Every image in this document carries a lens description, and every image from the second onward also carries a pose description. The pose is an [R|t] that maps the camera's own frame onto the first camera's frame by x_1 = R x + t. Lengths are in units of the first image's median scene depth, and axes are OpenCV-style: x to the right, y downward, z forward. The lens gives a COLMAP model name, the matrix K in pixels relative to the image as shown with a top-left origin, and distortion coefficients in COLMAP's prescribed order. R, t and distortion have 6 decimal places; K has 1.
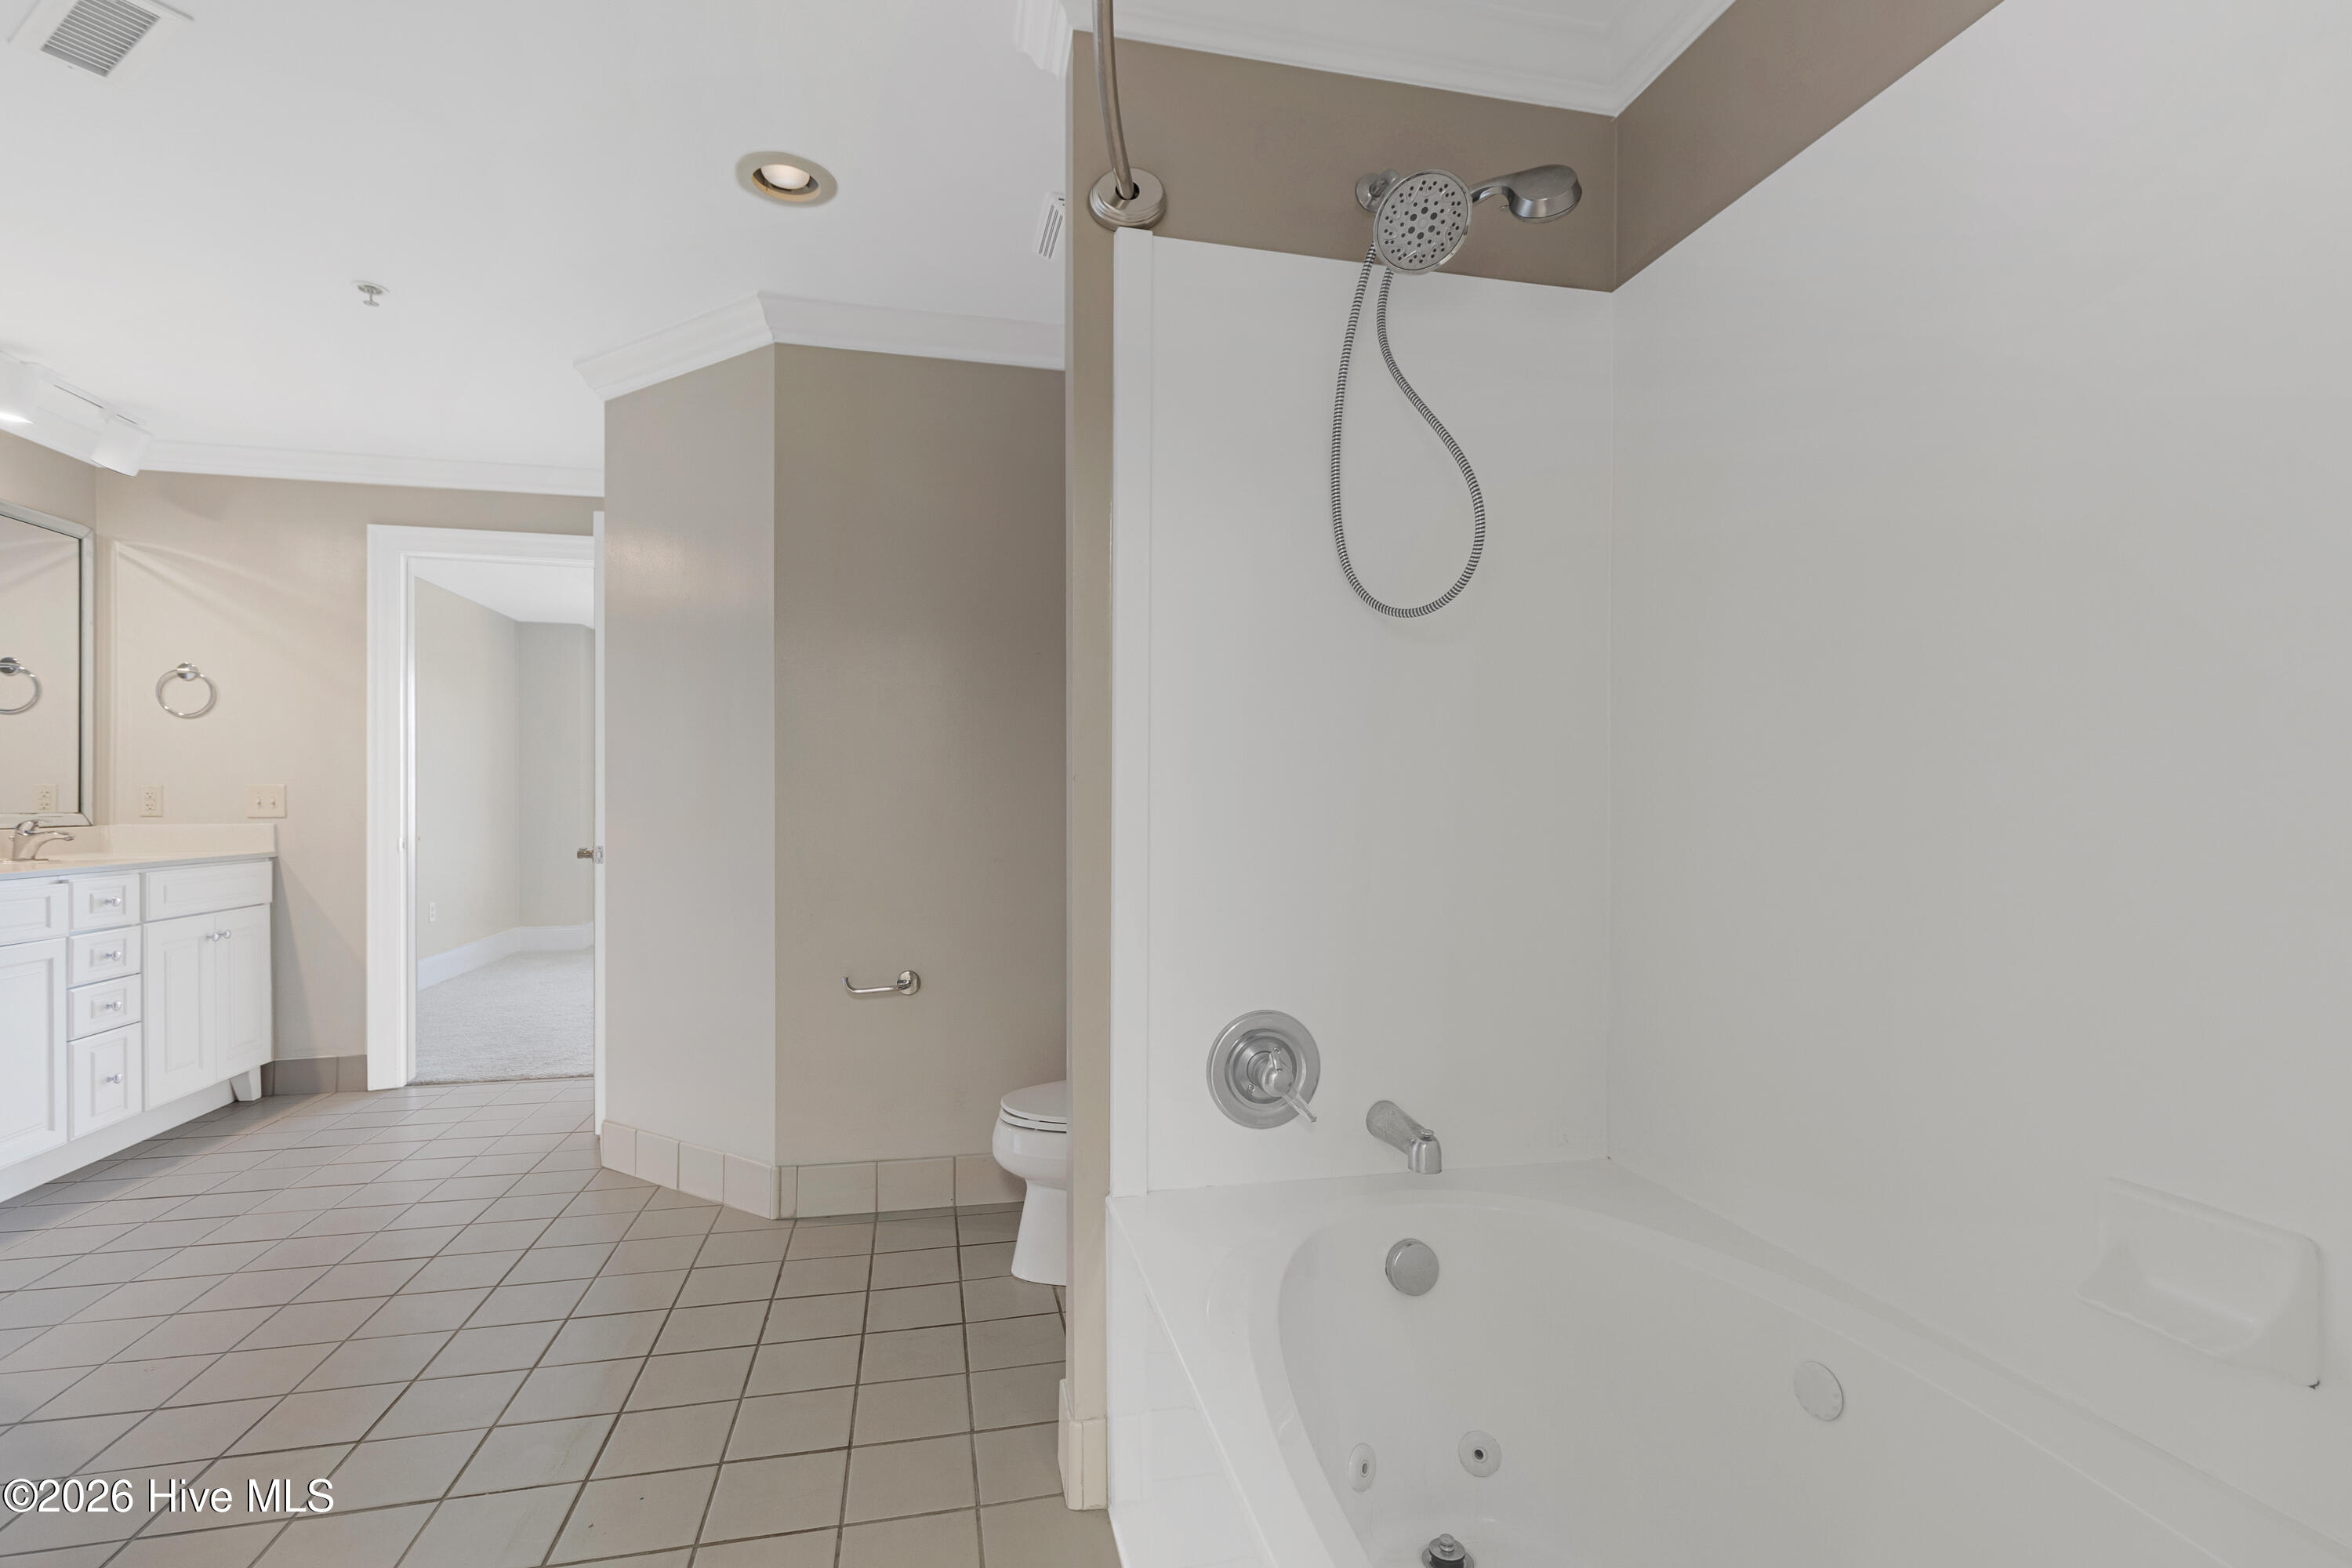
lens RADIAL K [[1092.6, 0, 1175.9], [0, 1092.6, 808.5], [0, 0, 1]] dist [0.010260, -0.000116]
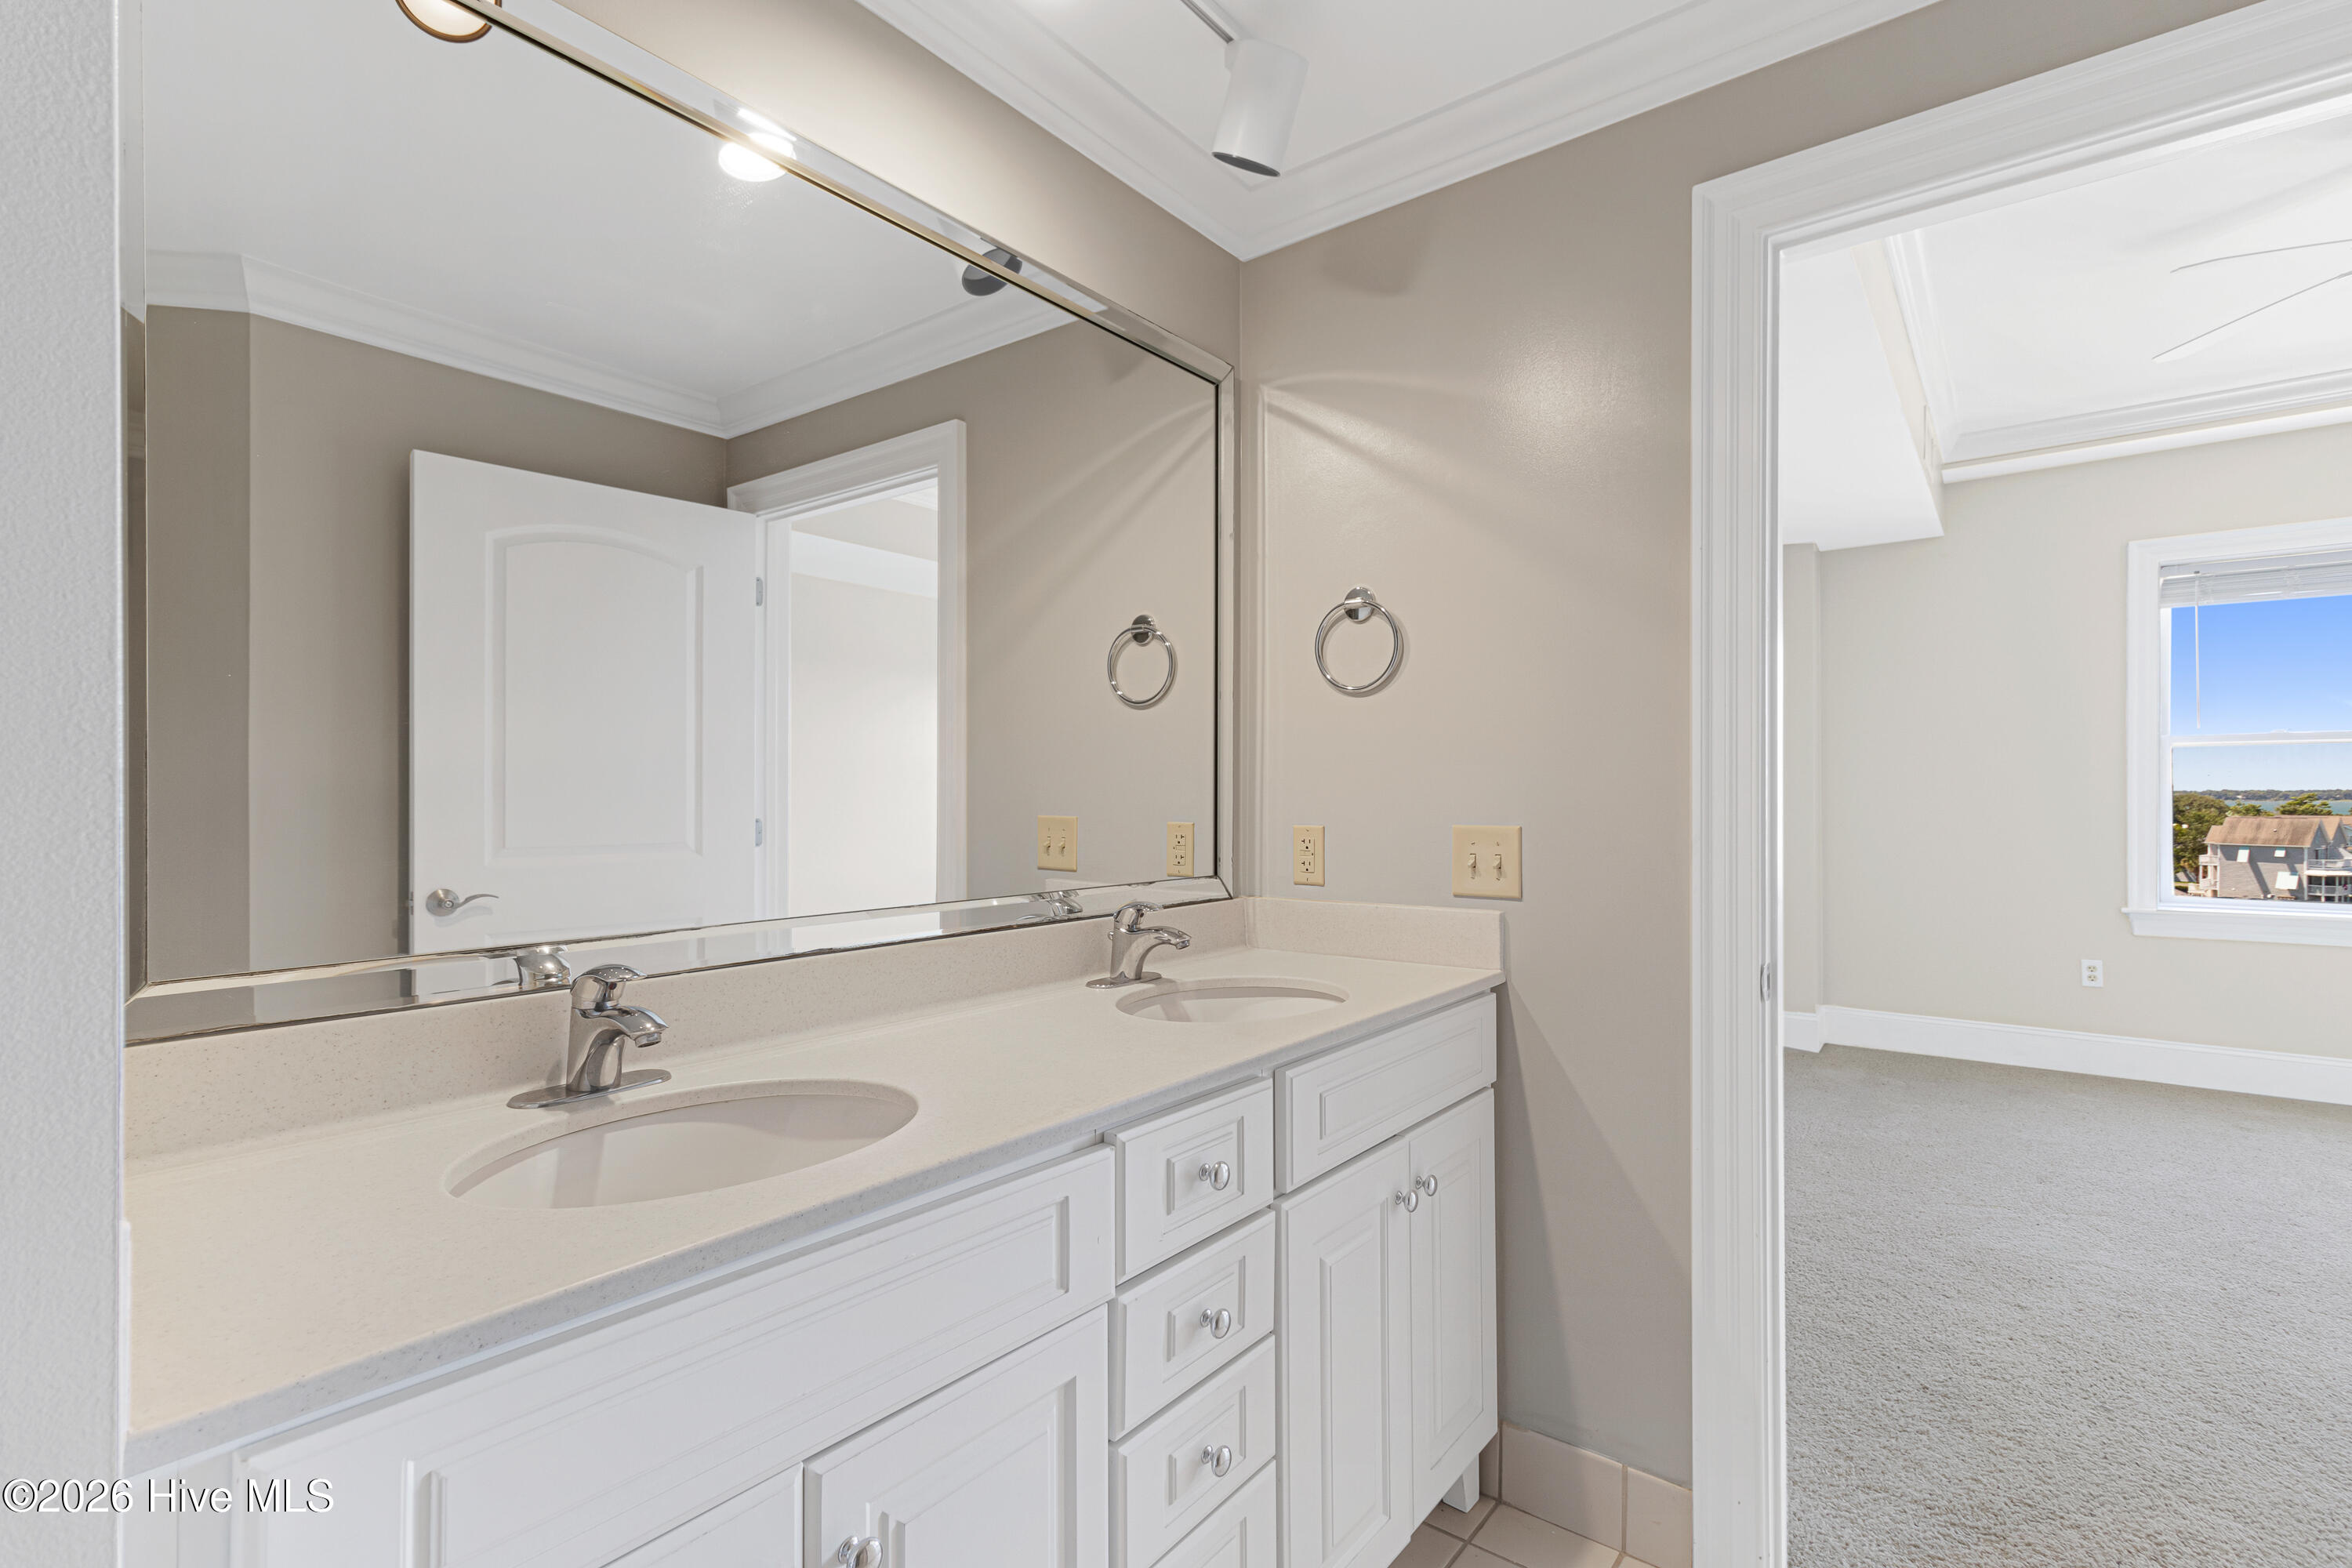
lens RADIAL K [[1055.4, 0, 1169.6], [0, 1055.4, 792.4], [0, 0, 1]] dist [0.002744, 0.000548]
pose [[0.618093, -0.003246, -0.786099, -0.559403], [-0.000469, 0.999990, -0.004498, -0.034330], [0.786105, 0.003149, 0.618085, 0.619772]]
